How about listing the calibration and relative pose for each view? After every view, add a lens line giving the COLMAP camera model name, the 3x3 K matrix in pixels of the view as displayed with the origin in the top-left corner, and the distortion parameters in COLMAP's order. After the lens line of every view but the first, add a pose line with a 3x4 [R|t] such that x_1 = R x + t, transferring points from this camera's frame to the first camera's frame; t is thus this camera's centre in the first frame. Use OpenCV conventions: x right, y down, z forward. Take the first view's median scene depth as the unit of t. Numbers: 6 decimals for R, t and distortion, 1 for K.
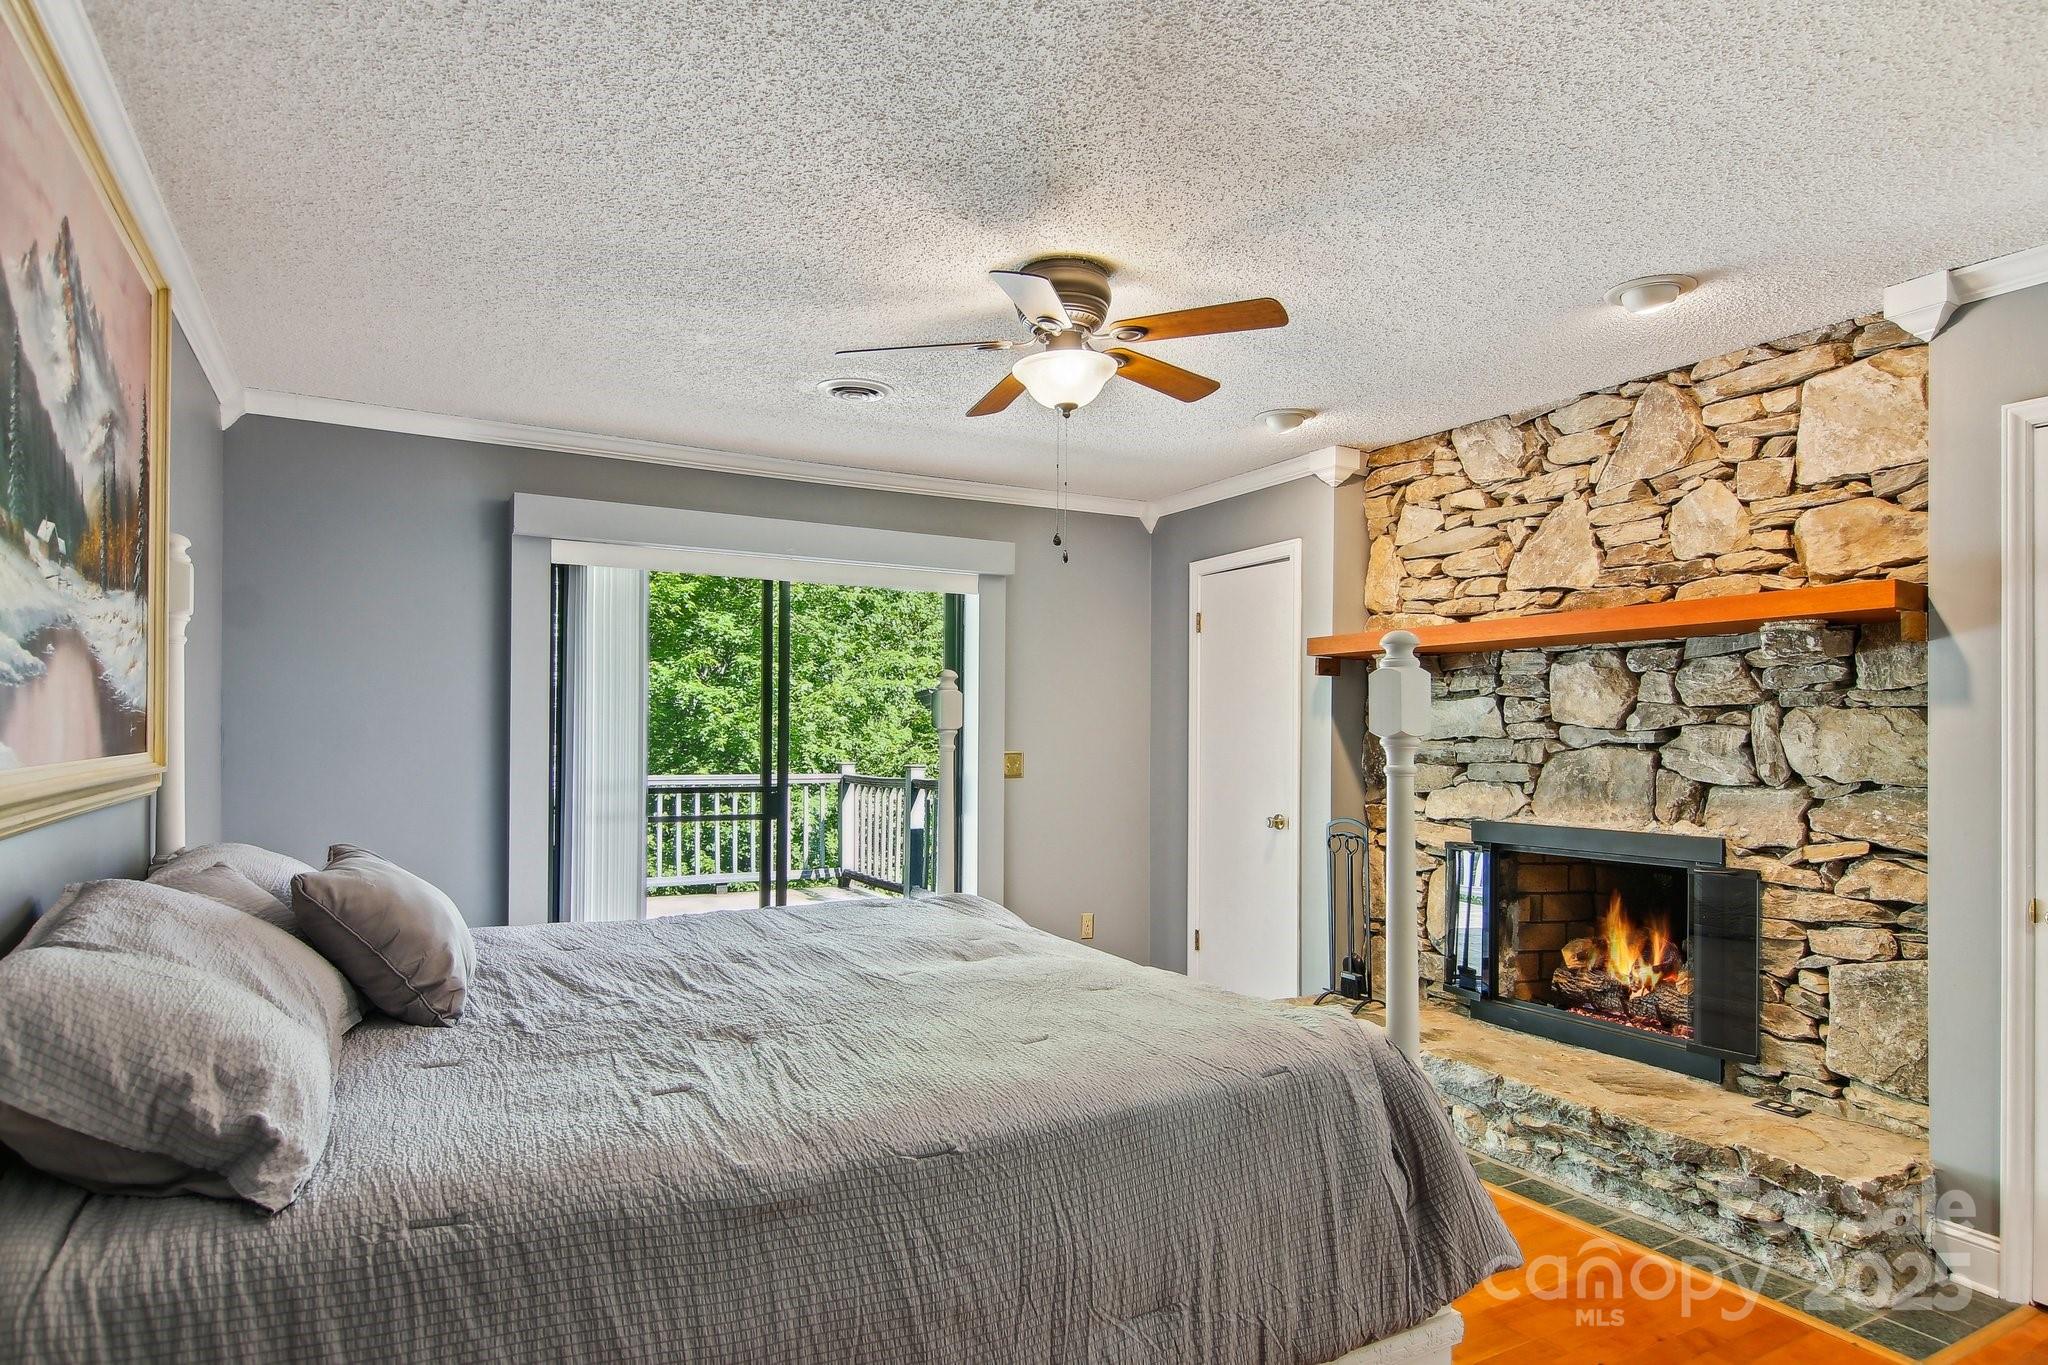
lens RADIAL K [[1168.6, 0, 1011.1], [0, 1168.6, 703.7], [0, 0, 1]] dist [0.005992, -0.019125]
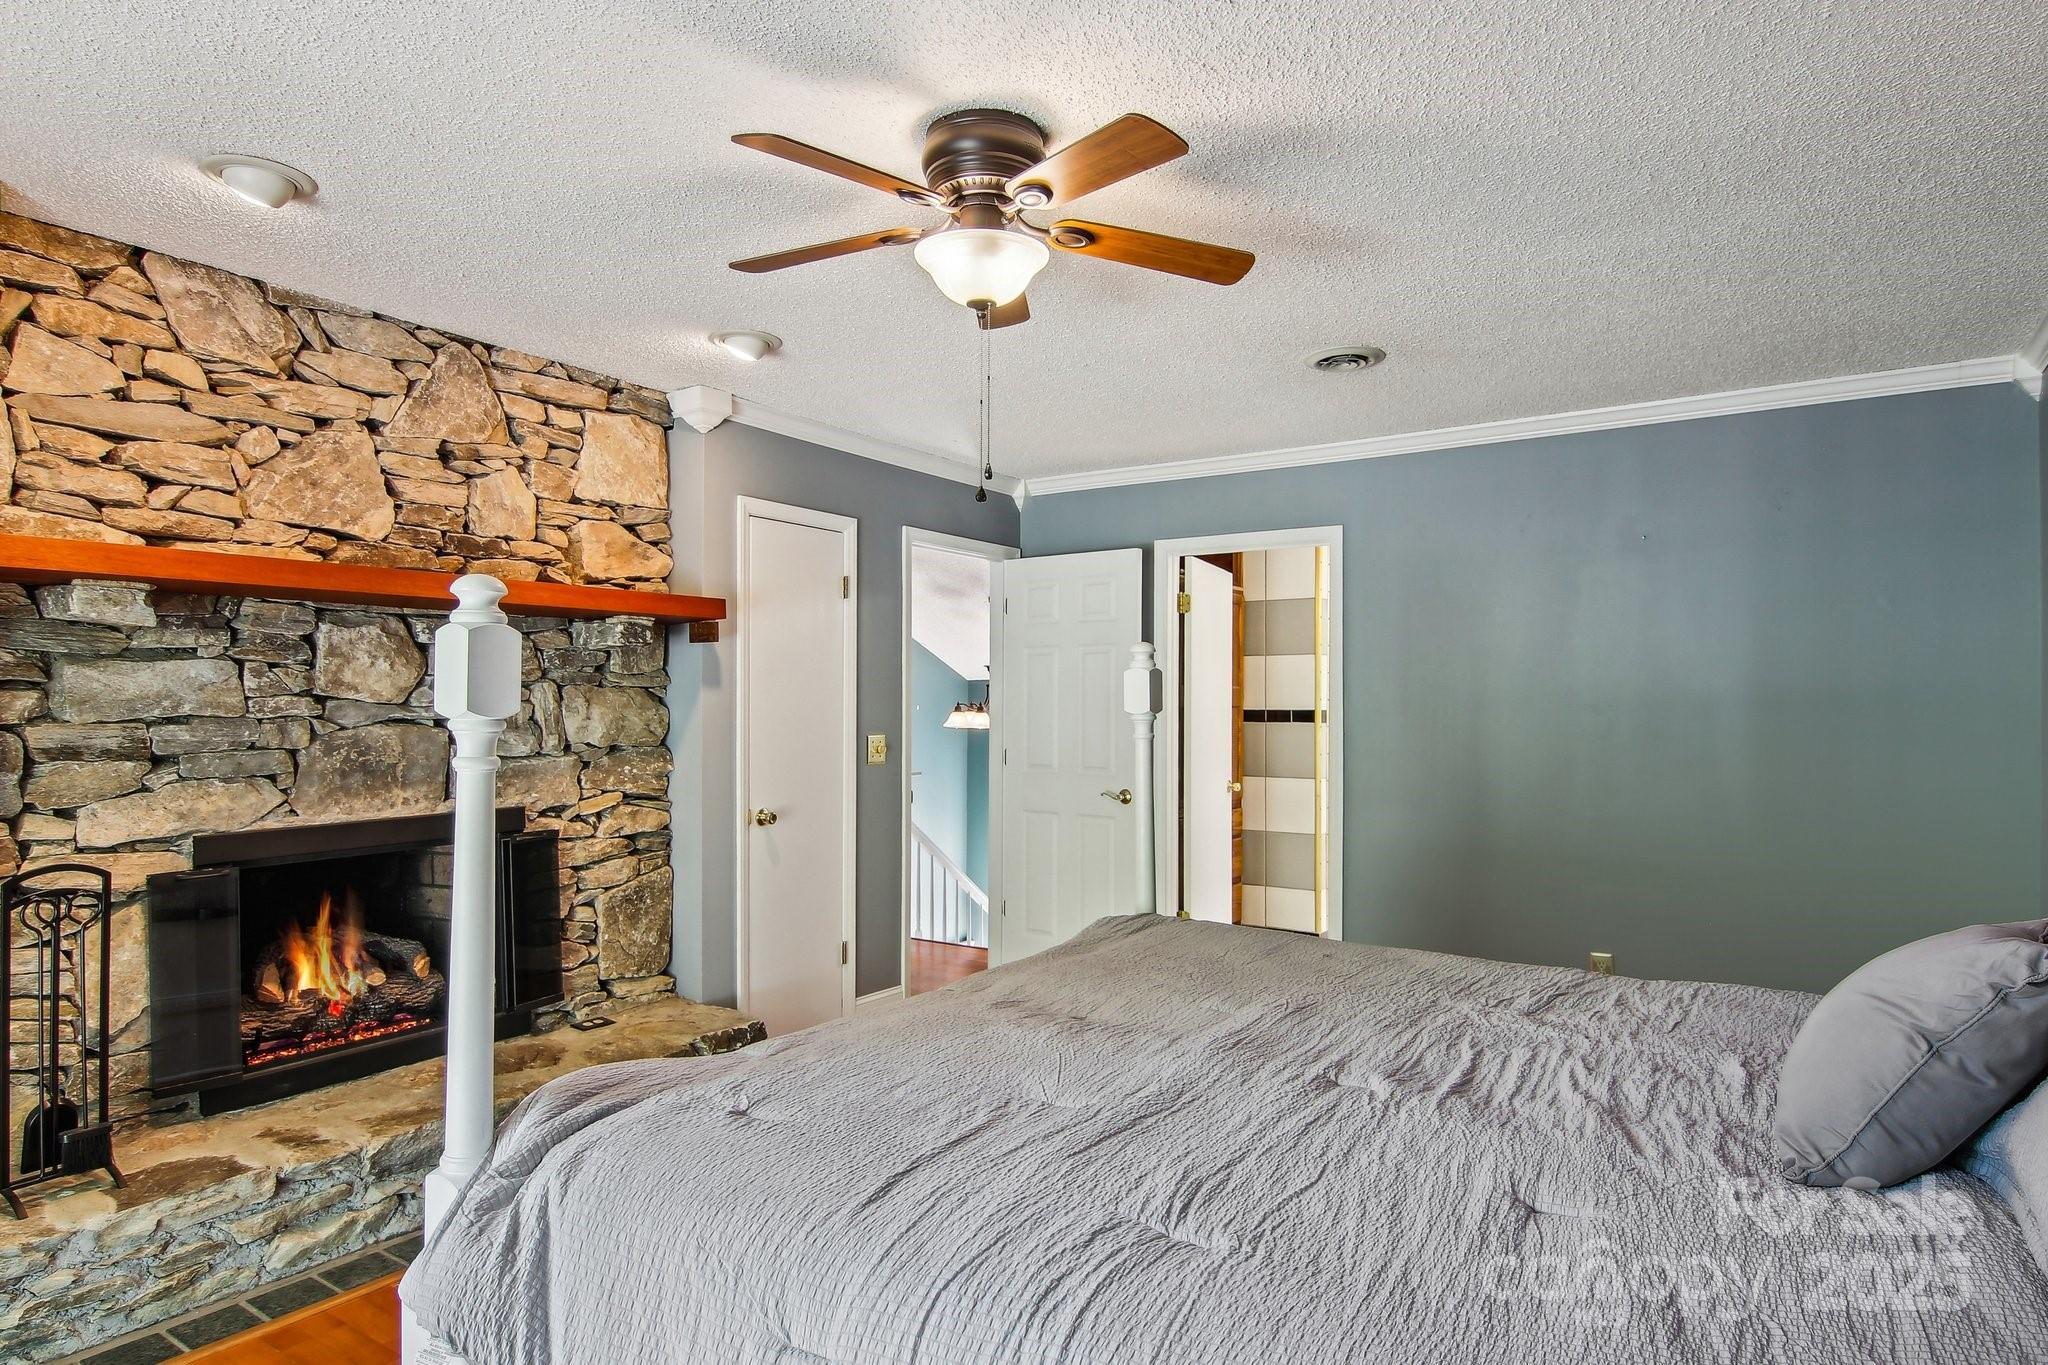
lens RADIAL K [[1168.6, 0, 1011.1], [0, 1168.6, 703.7], [0, 0, 1]] dist [0.005992, -0.019125]
pose [[-0.469305, -0.005881, 0.883016, -0.498406], [-0.022814, 0.999725, -0.005467, 0.015534], [-0.882741, -0.022711, -0.469310, 1.008773]]
